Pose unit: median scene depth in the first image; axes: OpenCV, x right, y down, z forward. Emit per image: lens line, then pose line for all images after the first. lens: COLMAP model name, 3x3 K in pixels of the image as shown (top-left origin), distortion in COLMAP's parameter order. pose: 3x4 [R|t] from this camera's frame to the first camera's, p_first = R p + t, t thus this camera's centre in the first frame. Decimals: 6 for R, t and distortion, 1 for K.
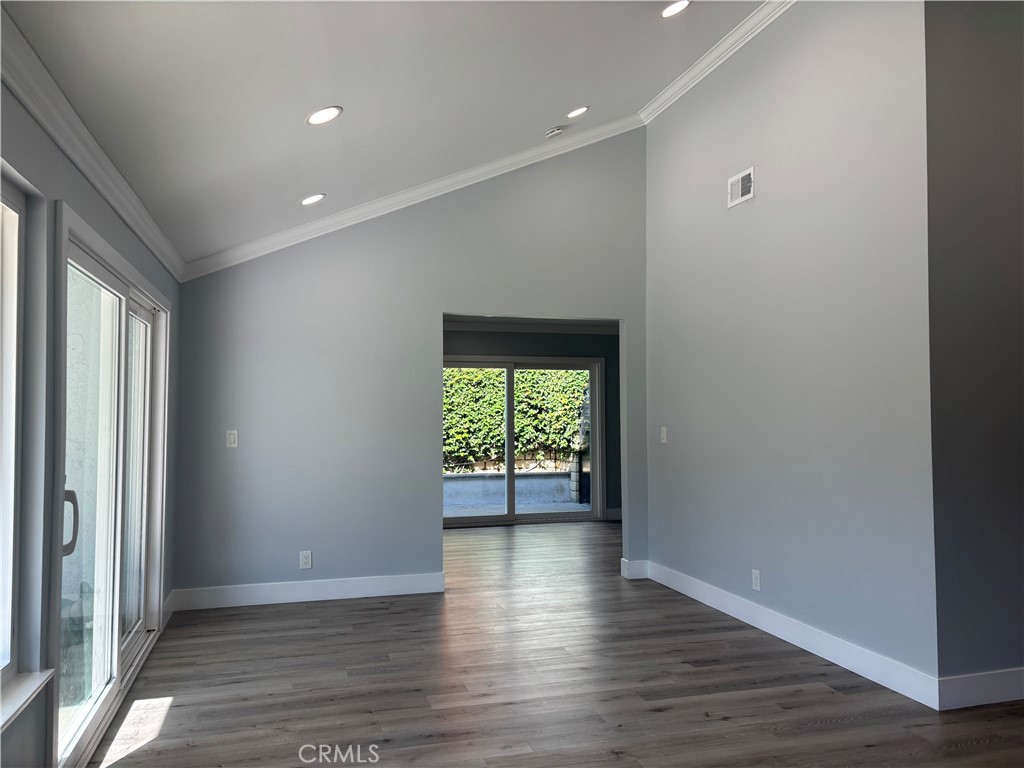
lens RADIAL K [[778.0, 0, 513.1], [0, 778.0, 381.1], [0, 0, 1]] dist [0.072583, -0.063390]
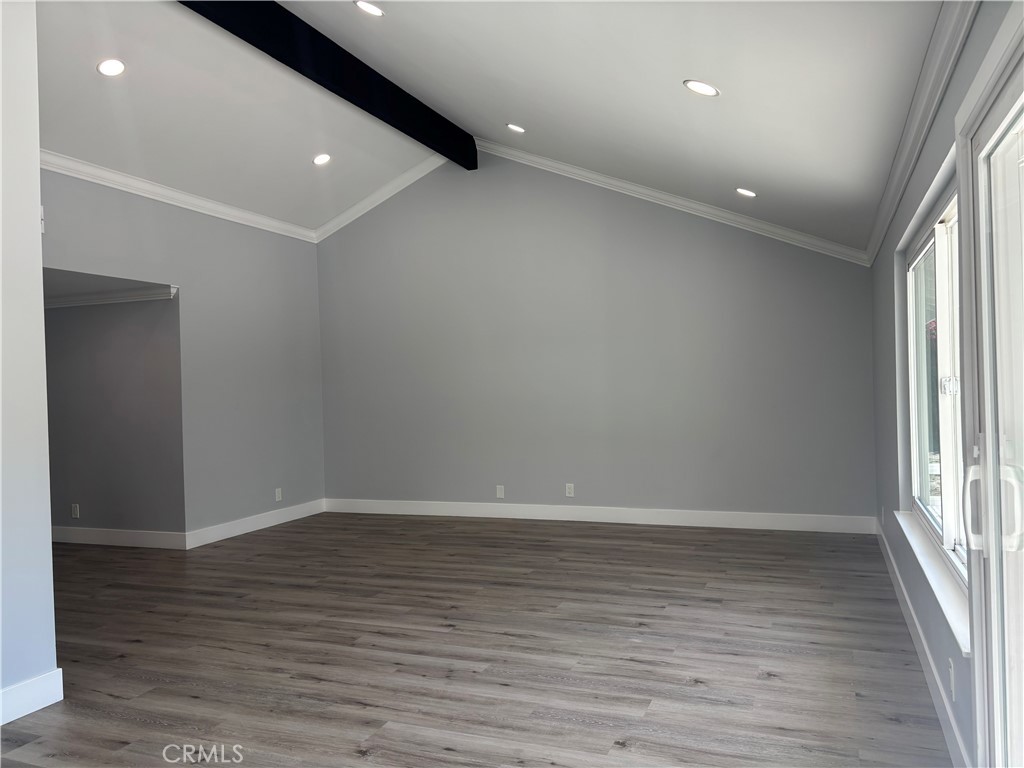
lens RADIAL K [[778.0, 0, 513.1], [0, 778.0, 381.1], [0, 0, 1]] dist [0.072583, -0.063390]
pose [[-0.787833, 0.027017, 0.615296, -0.509237], [0.006087, 0.999330, -0.036086, 0.057697], [-0.615859, -0.024685, -0.787470, 1.403532]]
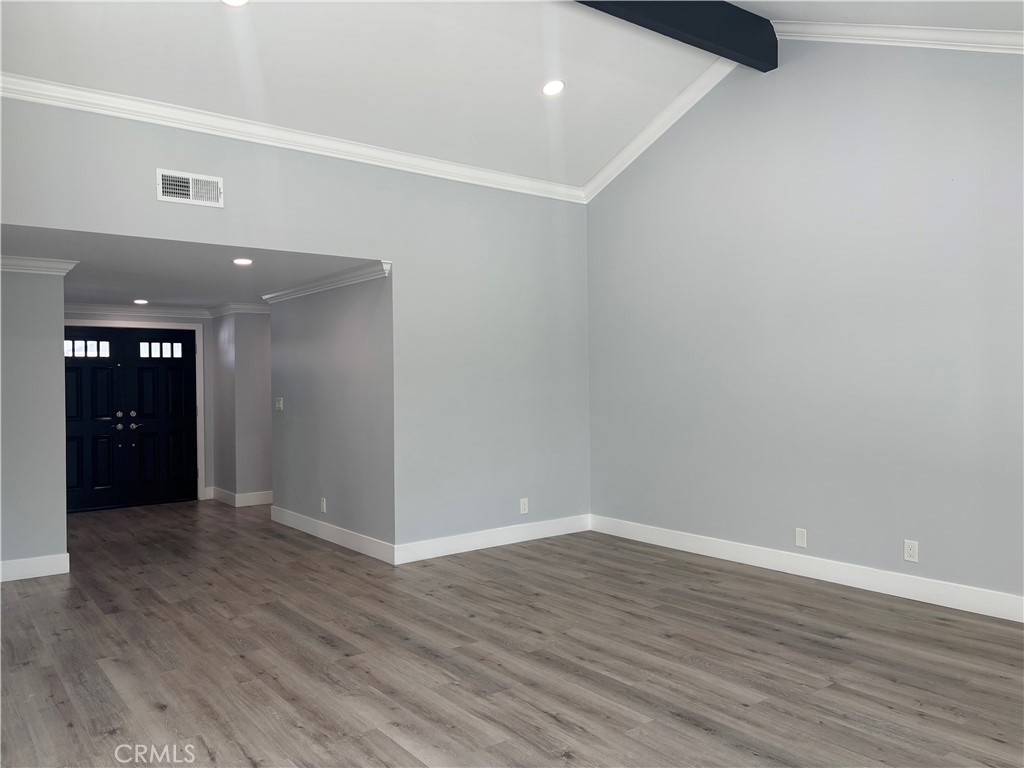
lens RADIAL K [[778.0, 0, 513.1], [0, 778.0, 381.1], [0, 0, 1]] dist [0.072583, -0.063390]
pose [[-0.363700, 0.006604, 0.931493, -0.333195], [-0.022904, 0.999609, -0.016030, 0.027371], [-0.931235, -0.027165, -0.363406, 0.774192]]
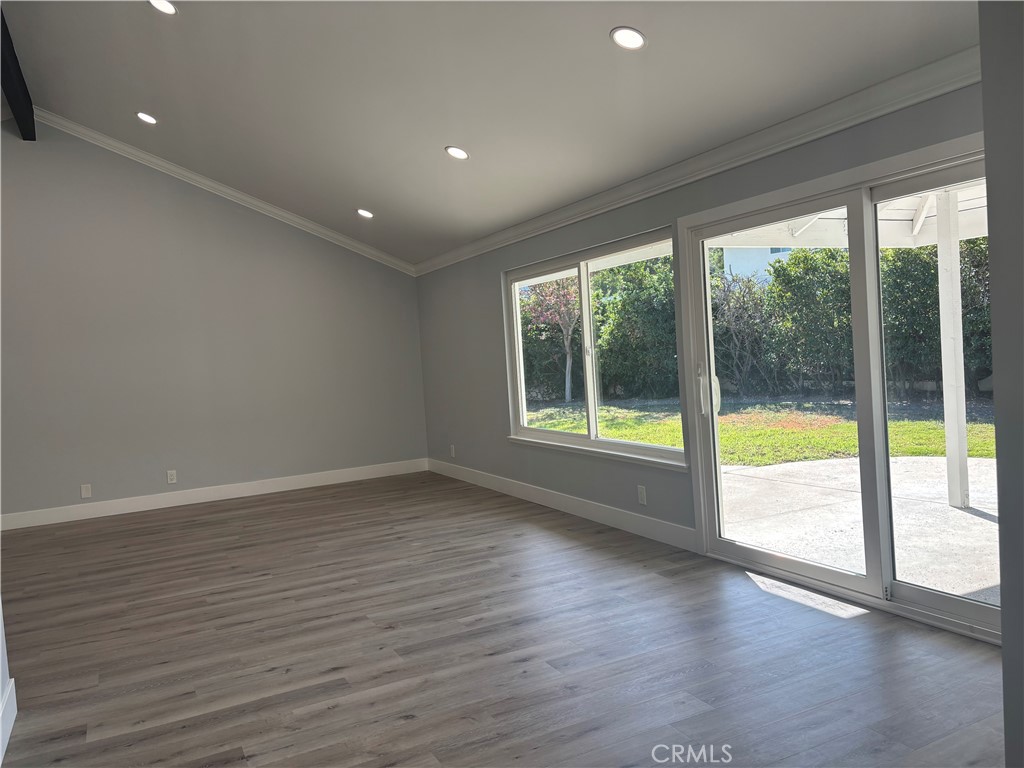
lens RADIAL K [[774.0, 0, 510.7], [0, 774.0, 386.6], [0, 0, 1]] dist [0.034927, -0.008636]
pose [[-0.980220, 0.077663, -0.182037, 0.119371], [0.077397, 0.996963, 0.008572, 0.083004], [0.182150, -0.005687, -0.983254, 1.923514]]
